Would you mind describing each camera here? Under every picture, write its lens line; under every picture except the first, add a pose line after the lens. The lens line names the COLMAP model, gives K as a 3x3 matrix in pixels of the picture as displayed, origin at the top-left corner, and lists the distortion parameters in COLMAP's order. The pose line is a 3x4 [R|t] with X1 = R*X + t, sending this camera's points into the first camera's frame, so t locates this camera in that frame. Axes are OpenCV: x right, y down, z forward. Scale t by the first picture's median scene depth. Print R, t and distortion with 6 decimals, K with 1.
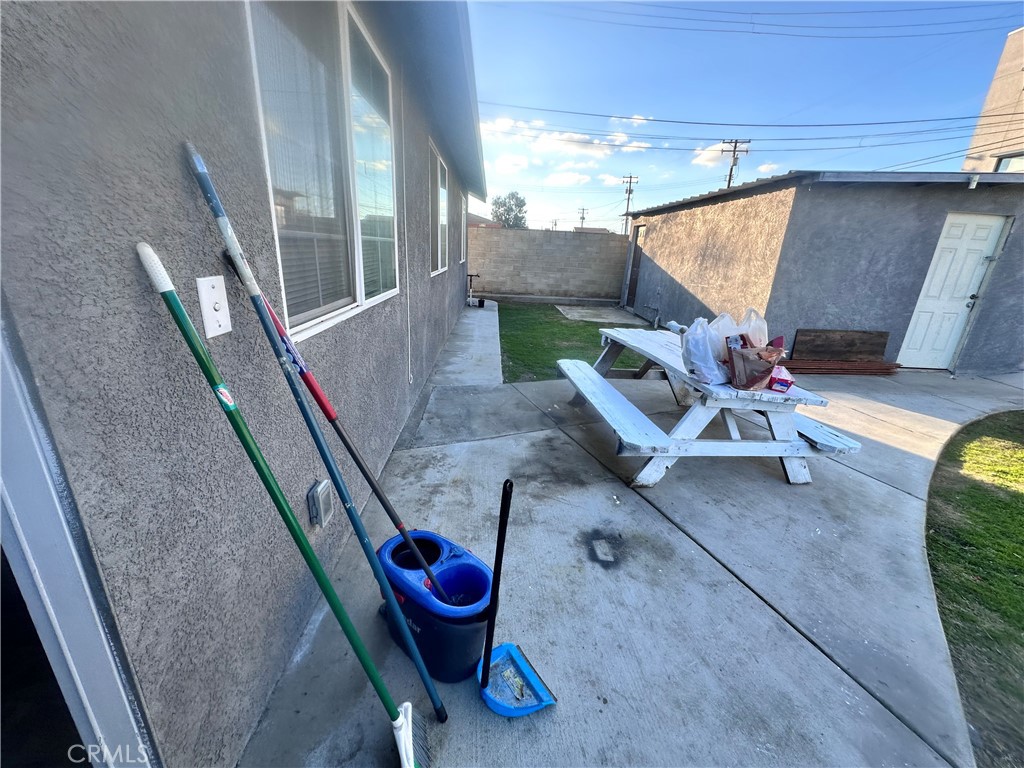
lens RADIAL K [[408.9, 0, 509.8], [0, 408.9, 384.4], [0, 0, 1]] dist [-0.003948, 0.000596]
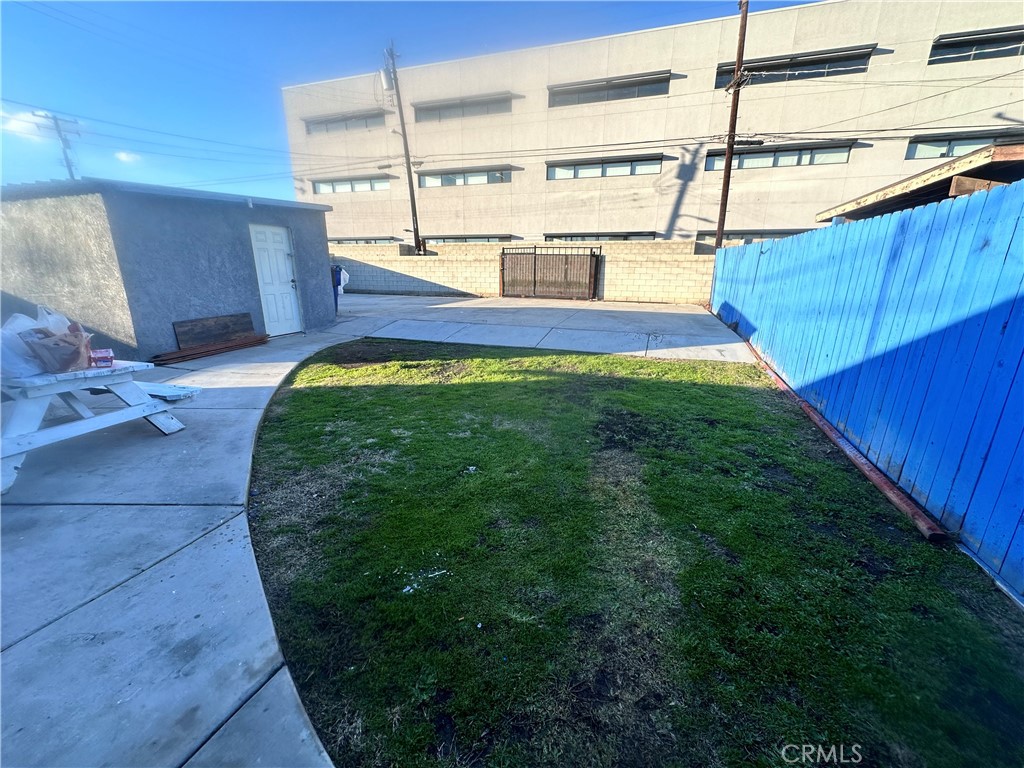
lens RADIAL K [[408.9, 0, 517.5], [0, 408.9, 381.0], [0, 0, 1]] dist [-0.003948, 0.000596]
pose [[0.342963, -0.299092, 0.890461, -0.022326], [0.305760, 0.931876, 0.195239, 0.150452], [-0.888193, 0.205308, 0.411049, -0.471236]]
